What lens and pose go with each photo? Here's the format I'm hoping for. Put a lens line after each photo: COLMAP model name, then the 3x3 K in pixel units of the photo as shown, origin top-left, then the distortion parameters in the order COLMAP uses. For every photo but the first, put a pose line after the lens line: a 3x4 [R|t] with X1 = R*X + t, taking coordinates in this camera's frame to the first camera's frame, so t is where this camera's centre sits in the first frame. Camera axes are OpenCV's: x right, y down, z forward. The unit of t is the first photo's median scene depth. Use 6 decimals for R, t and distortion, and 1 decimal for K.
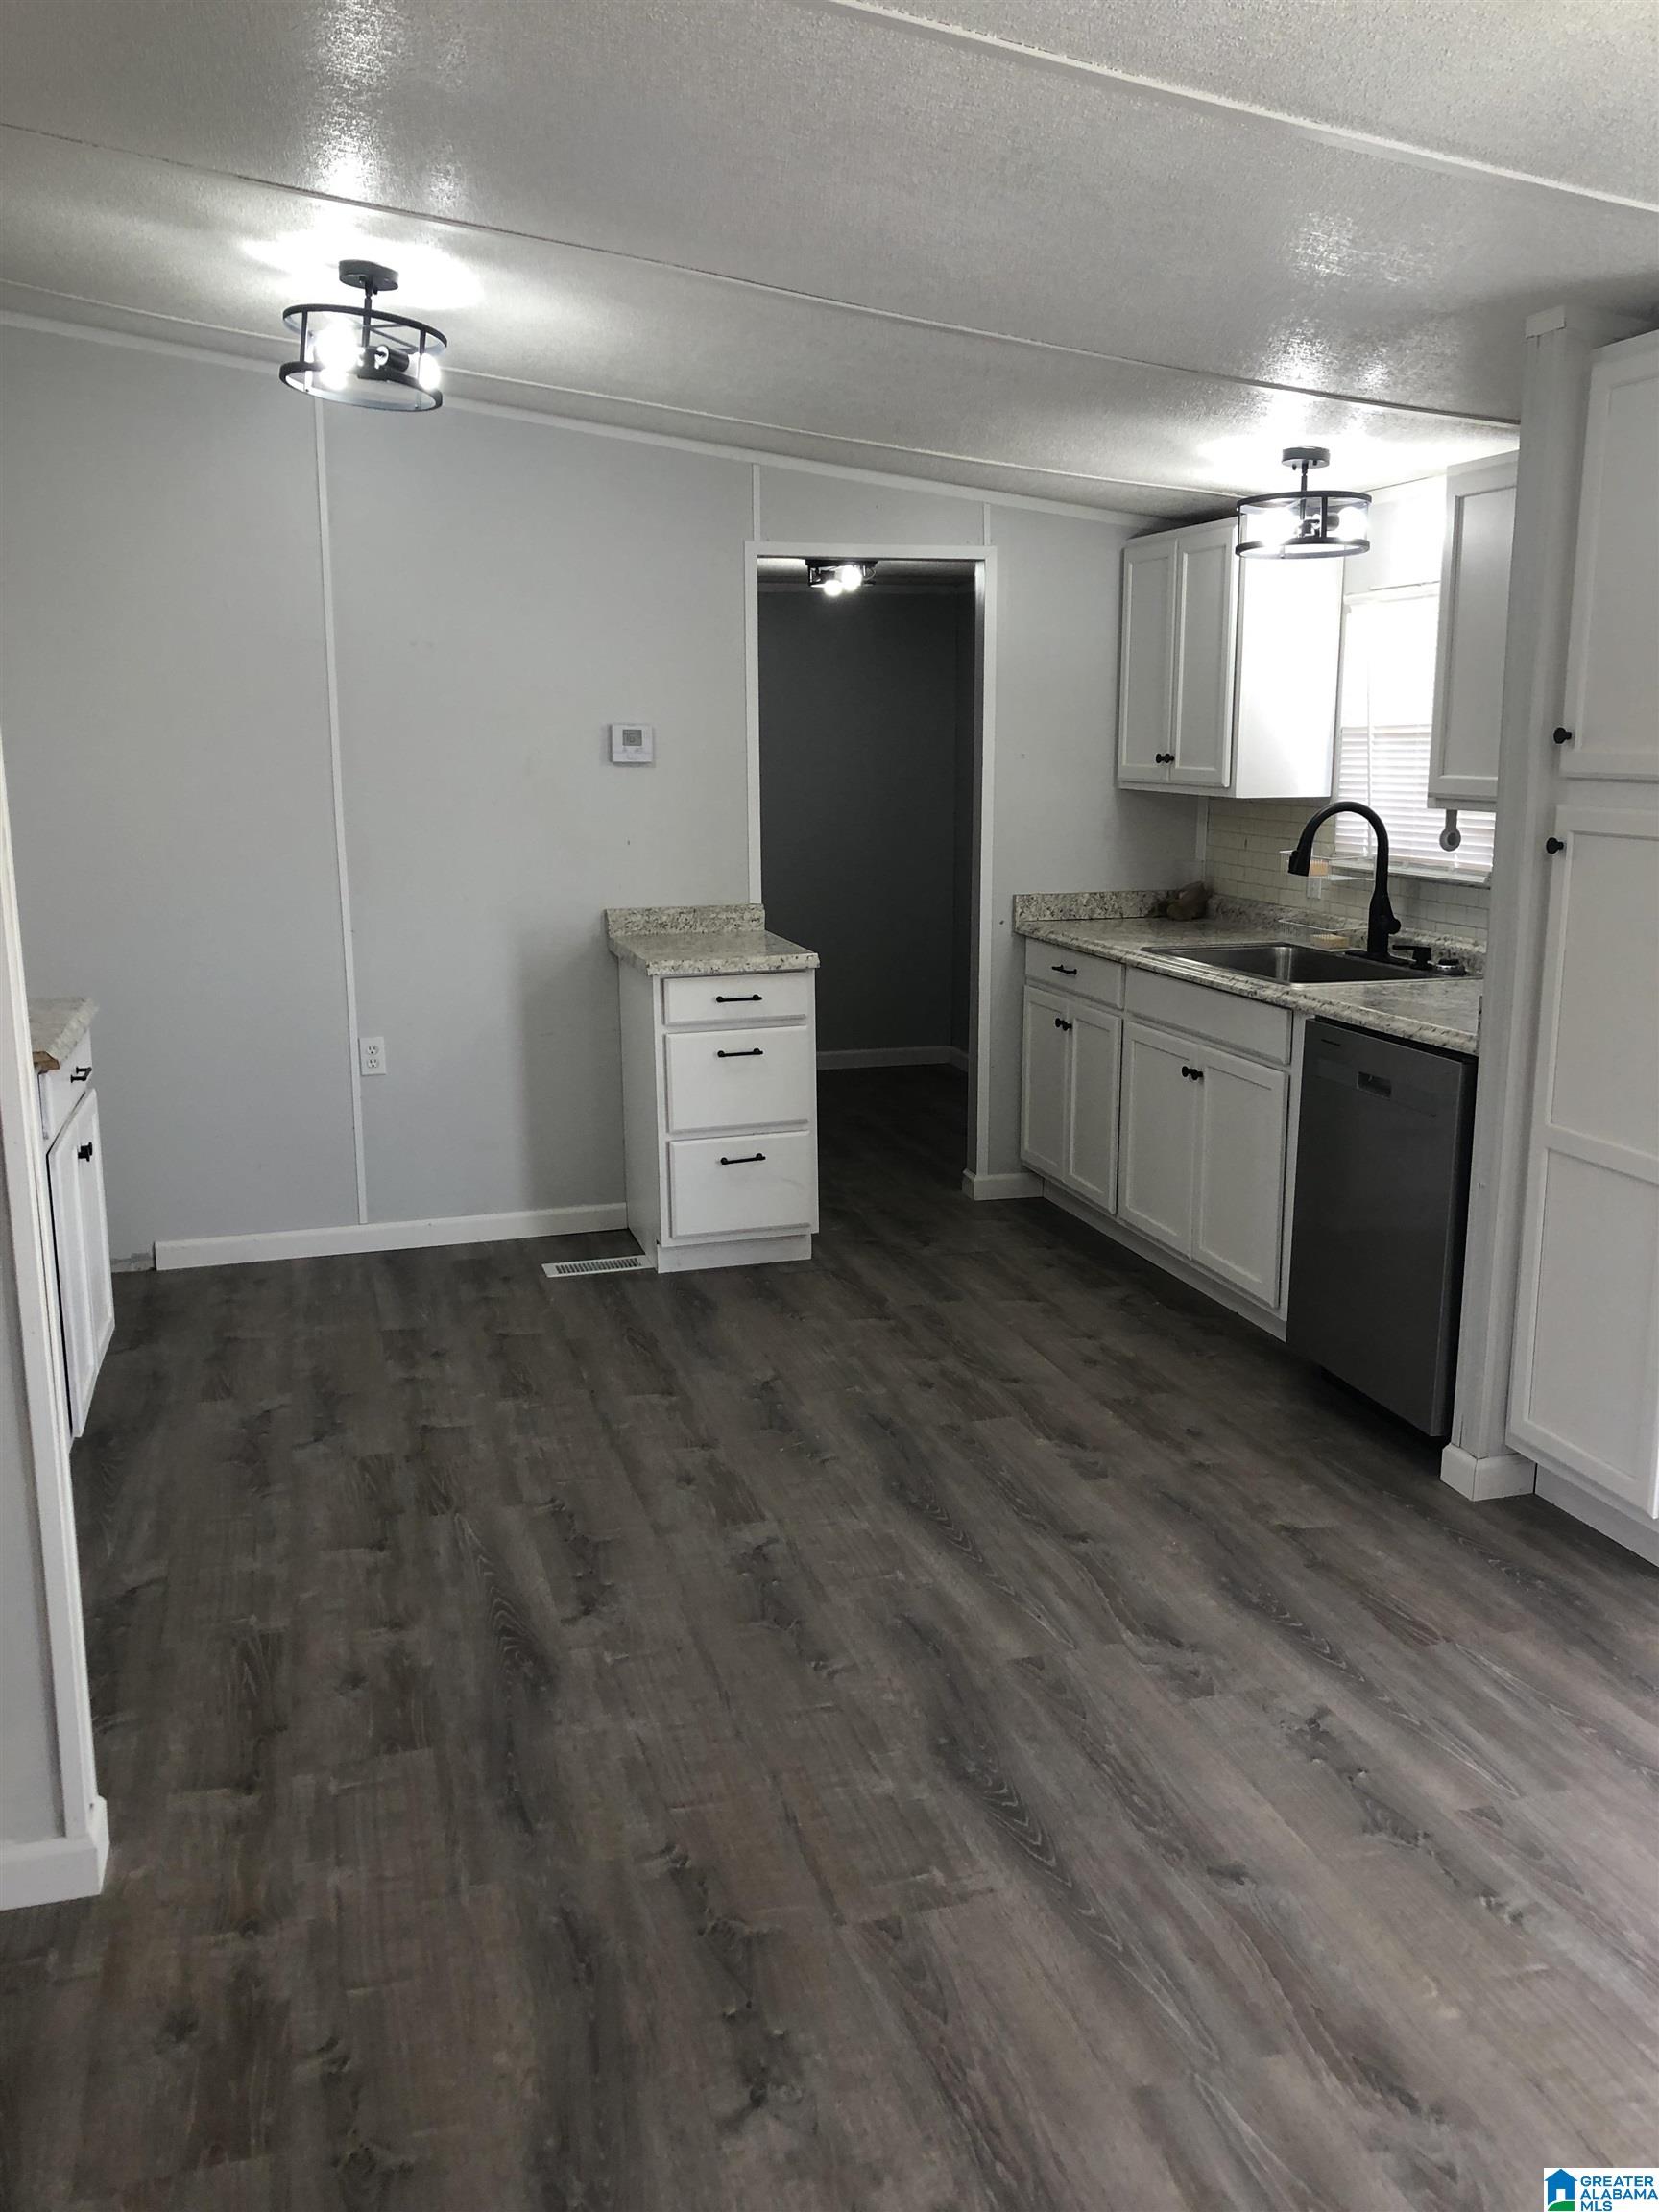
lens RADIAL K [[1793.1, 0, 829.5], [0, 1793.1, 1106.0], [0, 0, 1]] dist [0.000225, -0.000686]
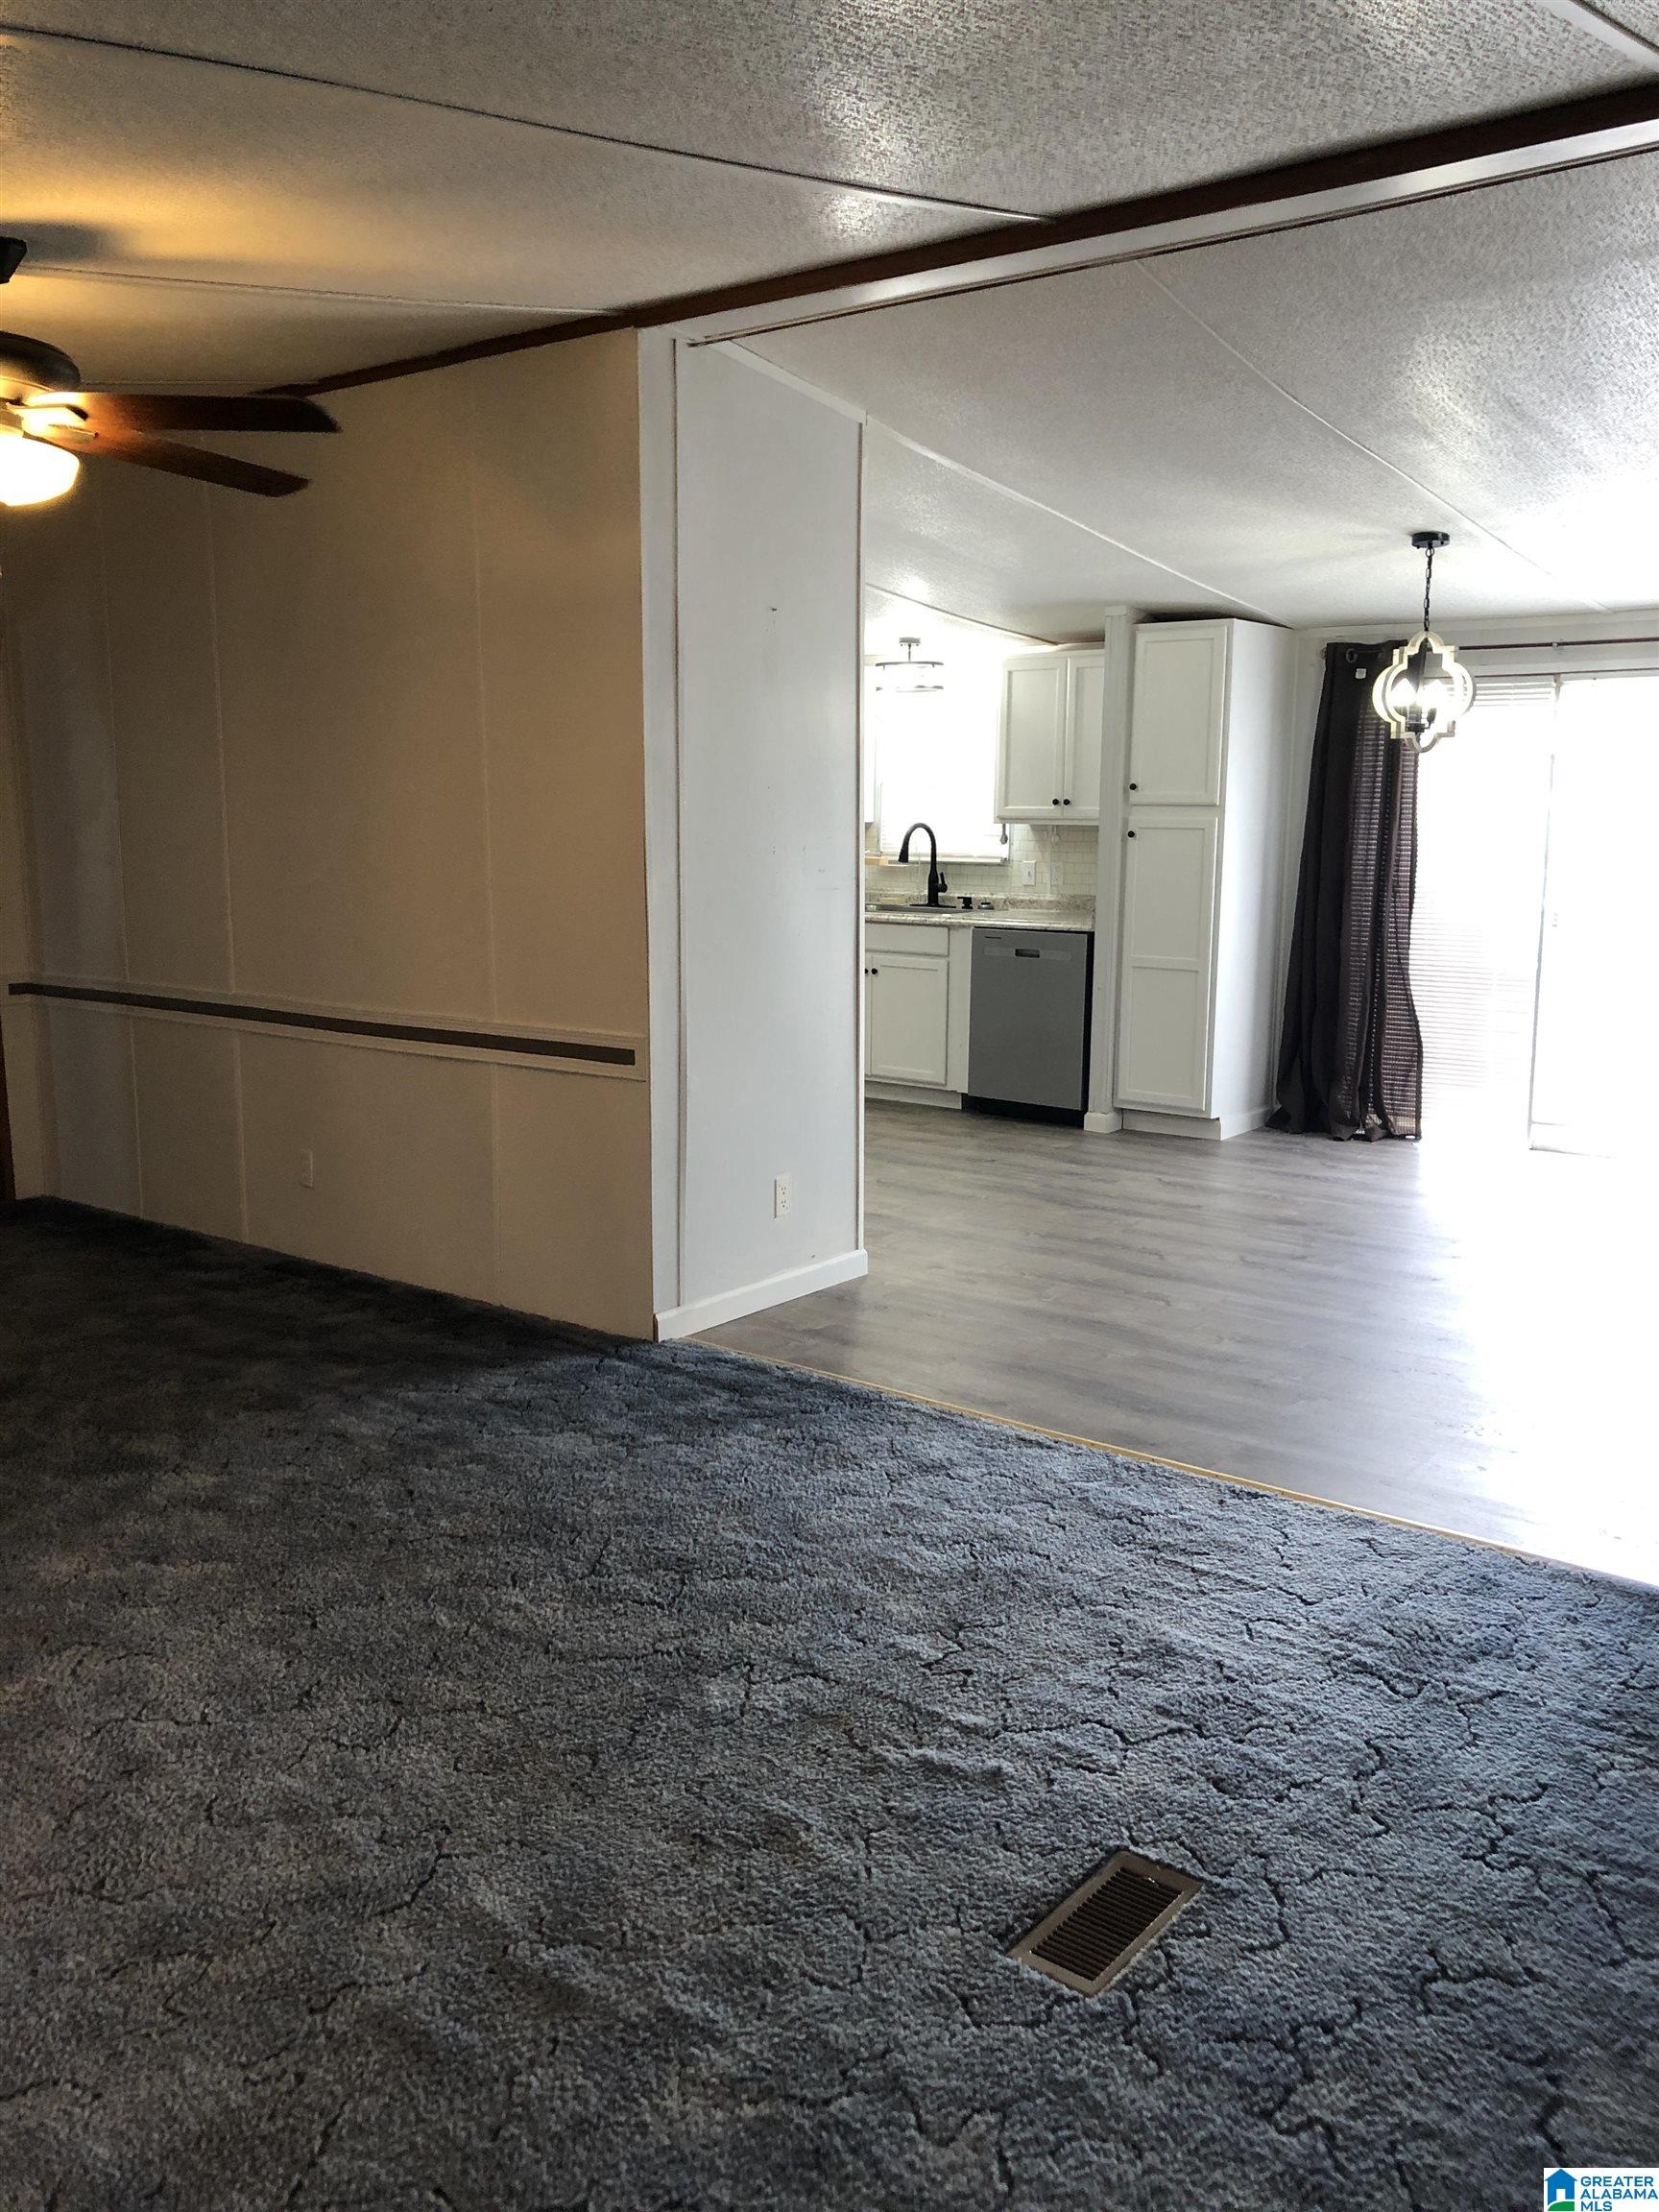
lens RADIAL K [[1793.1, 0, 829.5], [0, 1793.1, 1106.0], [0, 0, 1]] dist [0.000225, -0.000686]
pose [[0.803797, -0.094033, 0.587424, -1.258020], [0.112205, 0.993670, 0.005529, 0.142815], [-0.584226, 0.061467, 0.809260, -0.608018]]
